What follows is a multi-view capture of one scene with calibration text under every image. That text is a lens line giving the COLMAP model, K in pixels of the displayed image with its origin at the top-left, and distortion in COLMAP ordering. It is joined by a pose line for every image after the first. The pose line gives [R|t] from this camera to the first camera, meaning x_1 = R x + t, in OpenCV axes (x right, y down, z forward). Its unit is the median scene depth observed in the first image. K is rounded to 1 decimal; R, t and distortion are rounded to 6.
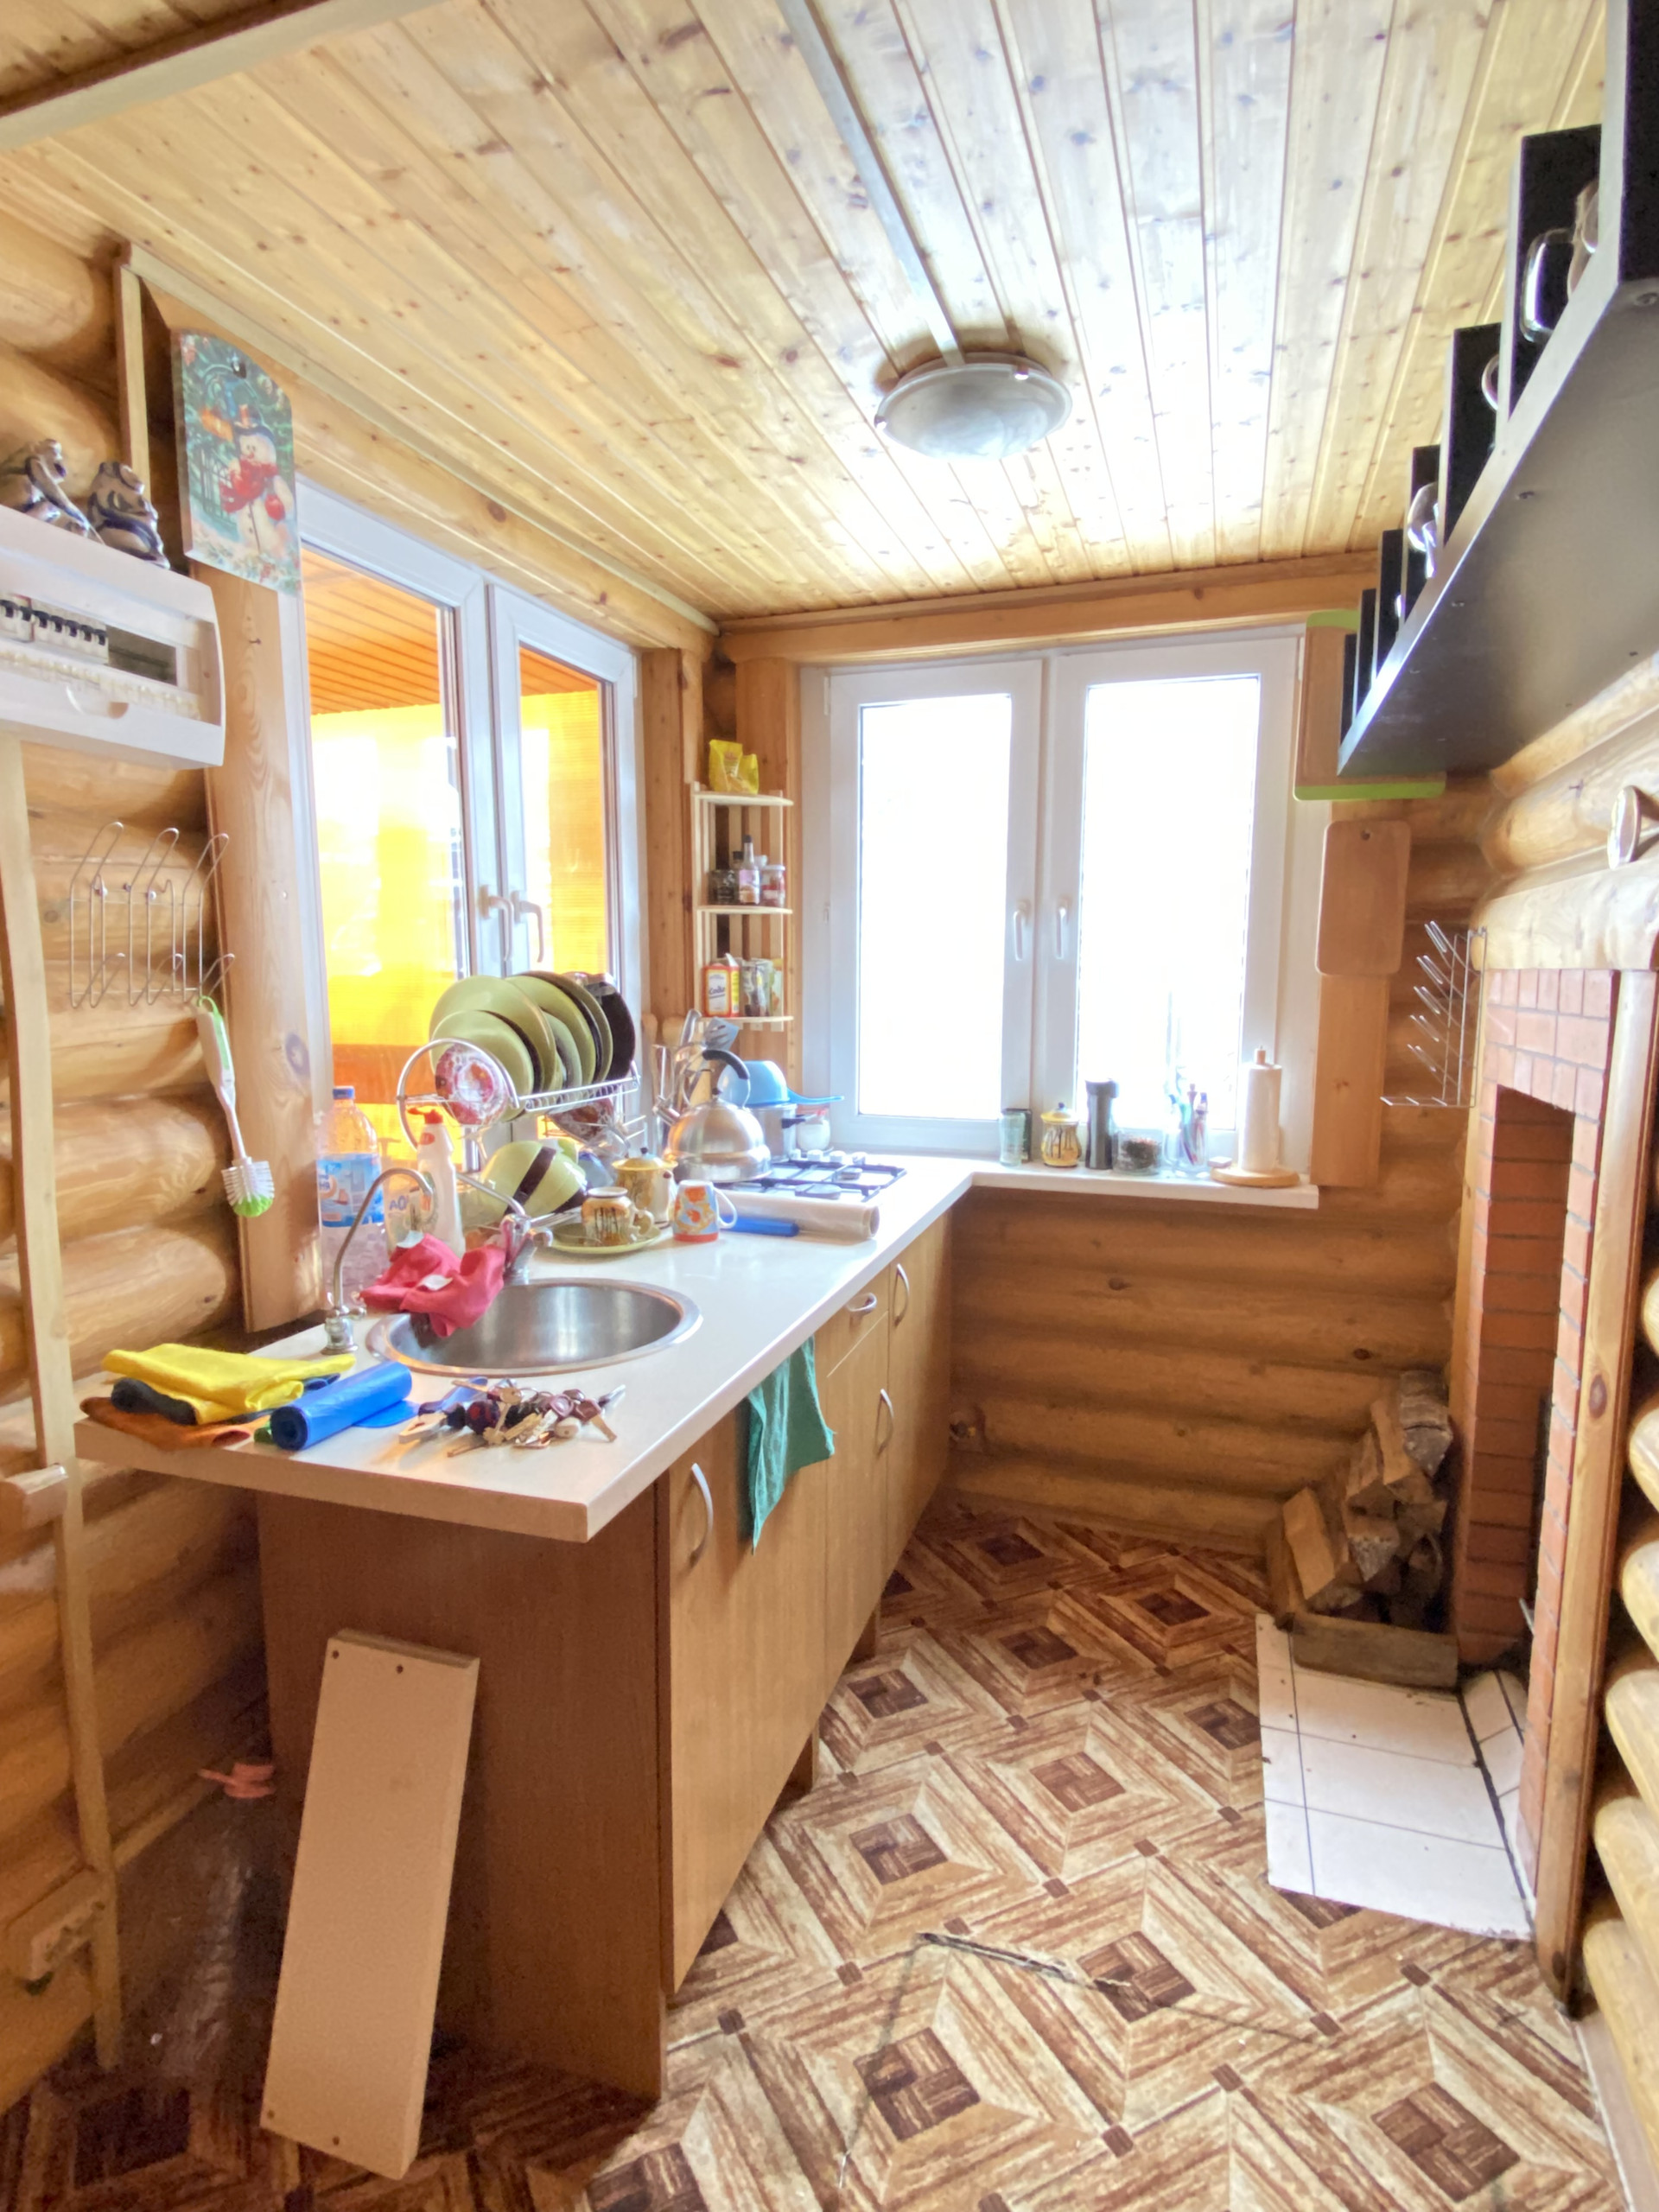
lens RADIAL K [[1153.6, 0, 830.0], [0, 1153.6, 1107.6], [0, 0, 1]] dist [-0.002145, 0.000170]
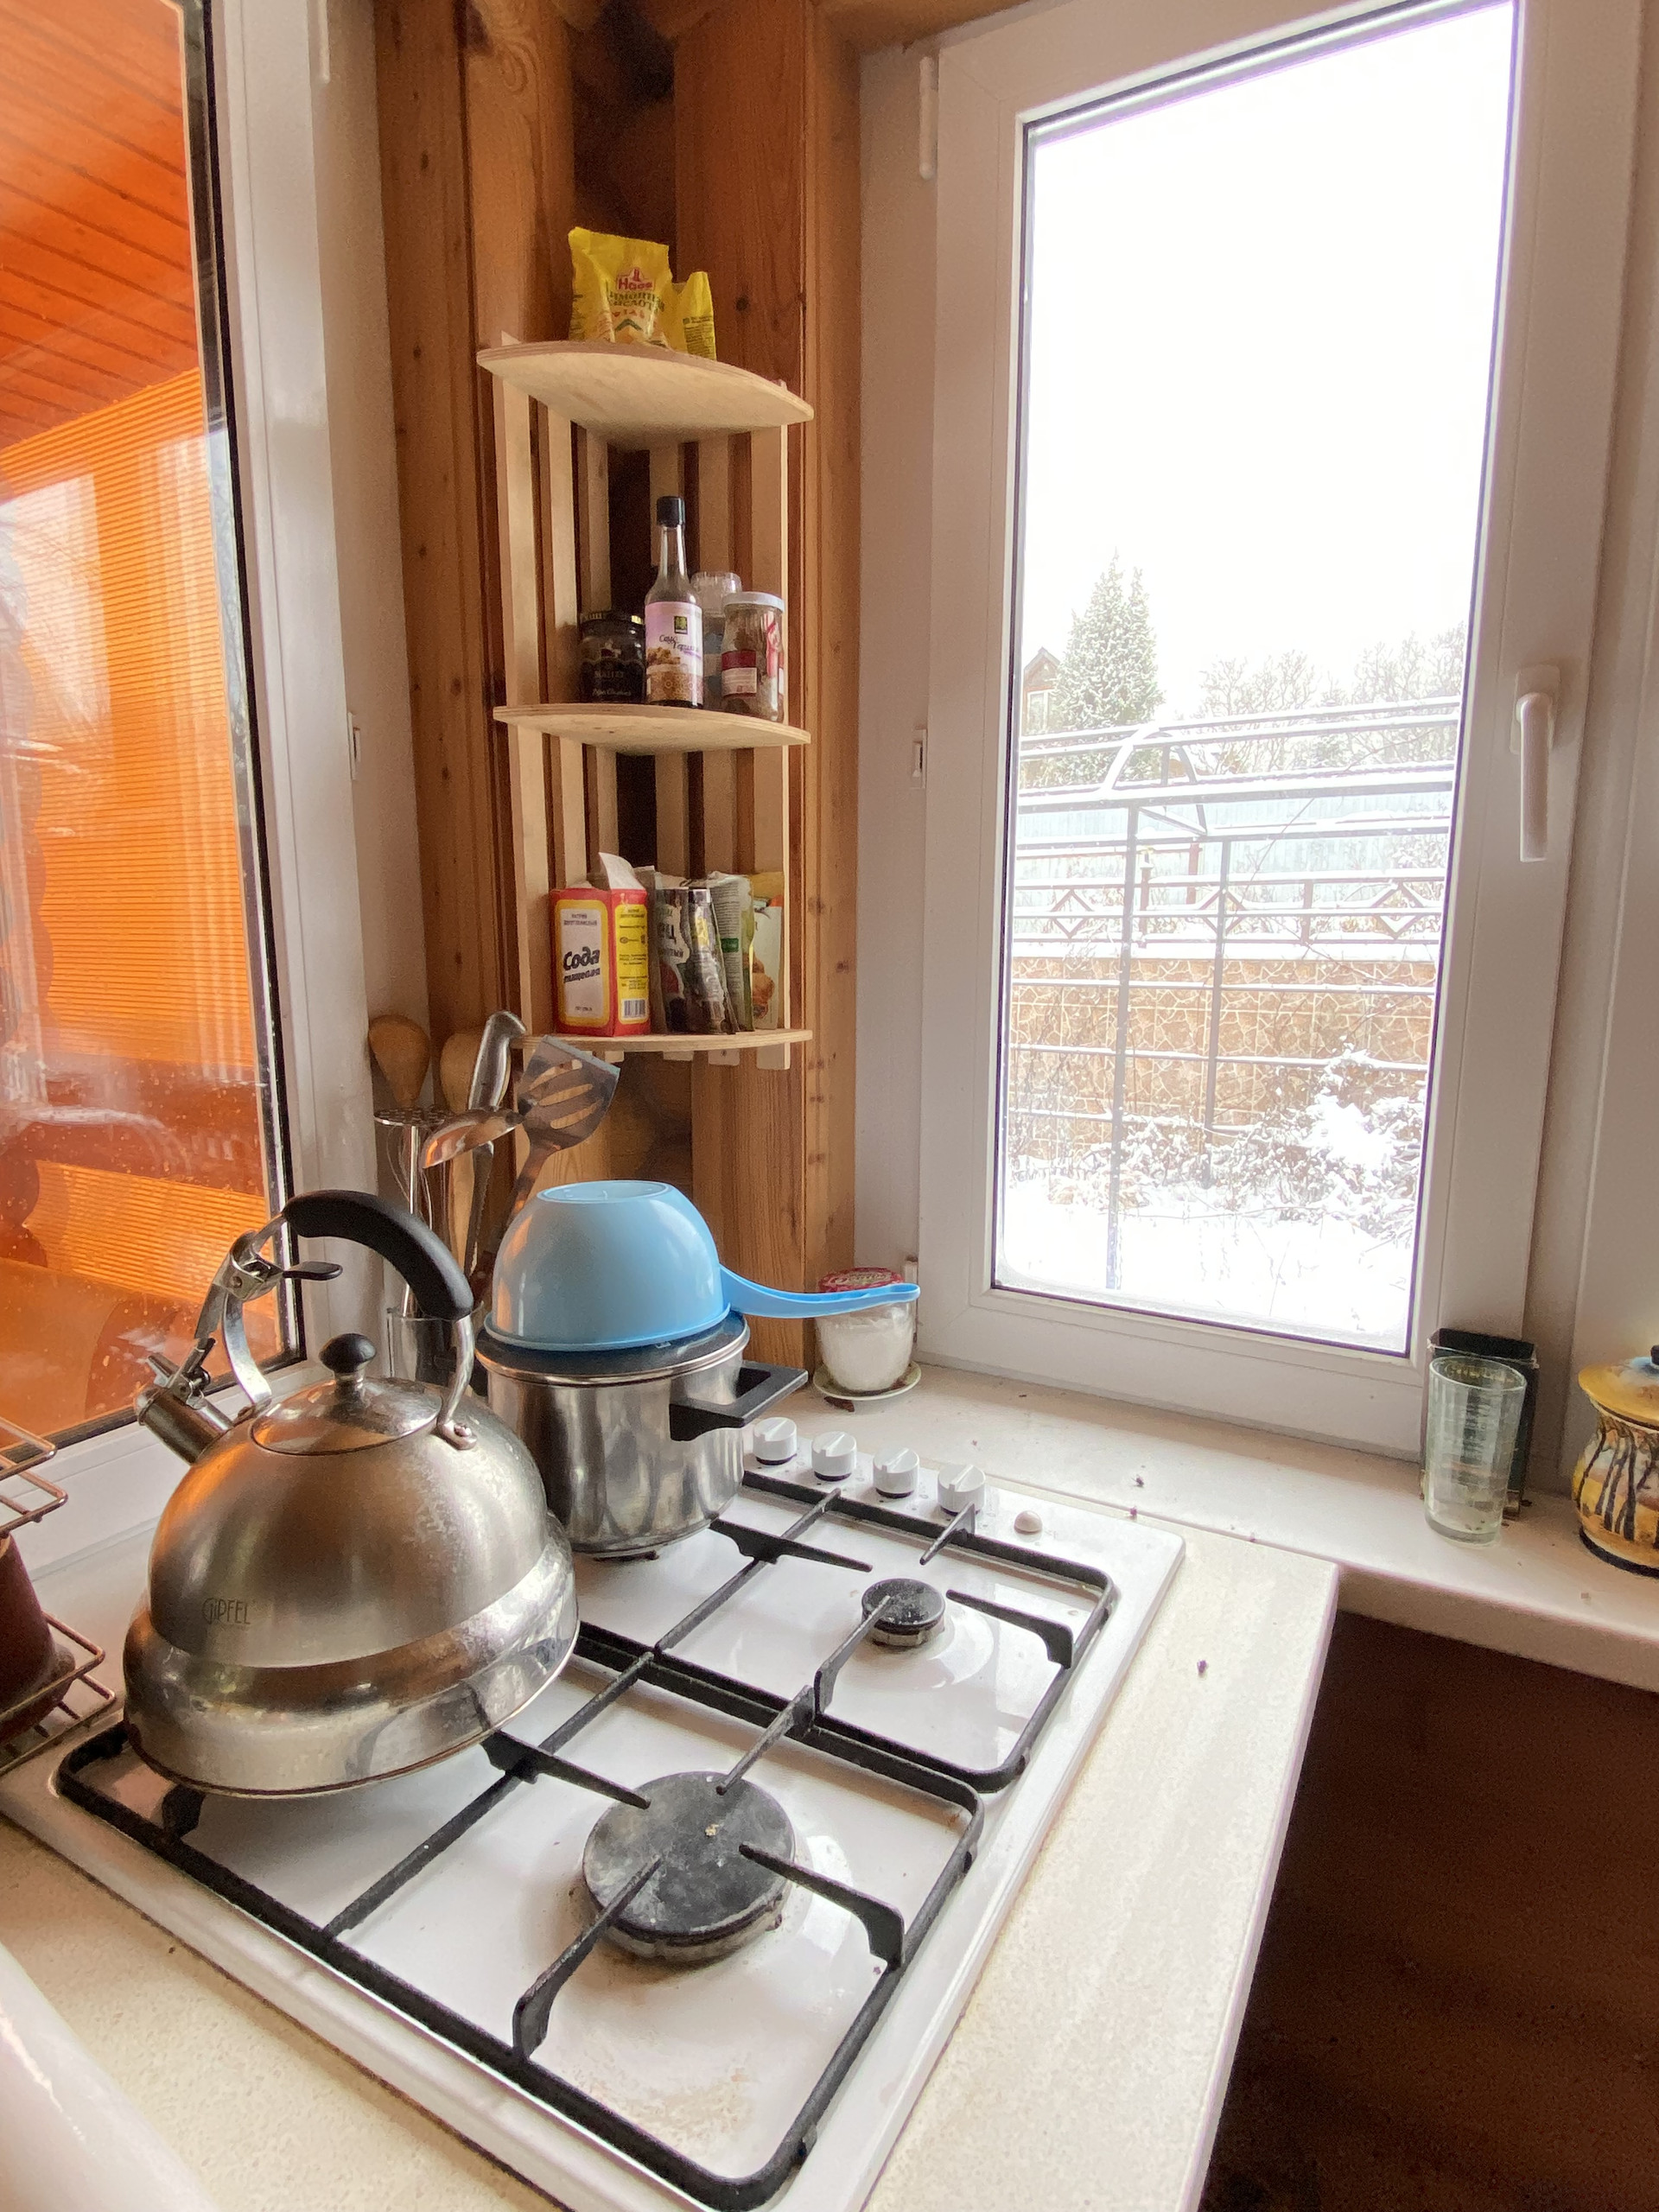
lens RADIAL K [[1153.6, 0, 826.9], [0, 1153.6, 1102.7], [0, 0, 1]] dist [-0.002145, 0.000170]
pose [[0.984472, 0.024677, -0.173799, 0.037504], [-0.019791, 0.999360, 0.029790, -0.069544], [0.174423, -0.025888, 0.984330, 0.666538]]
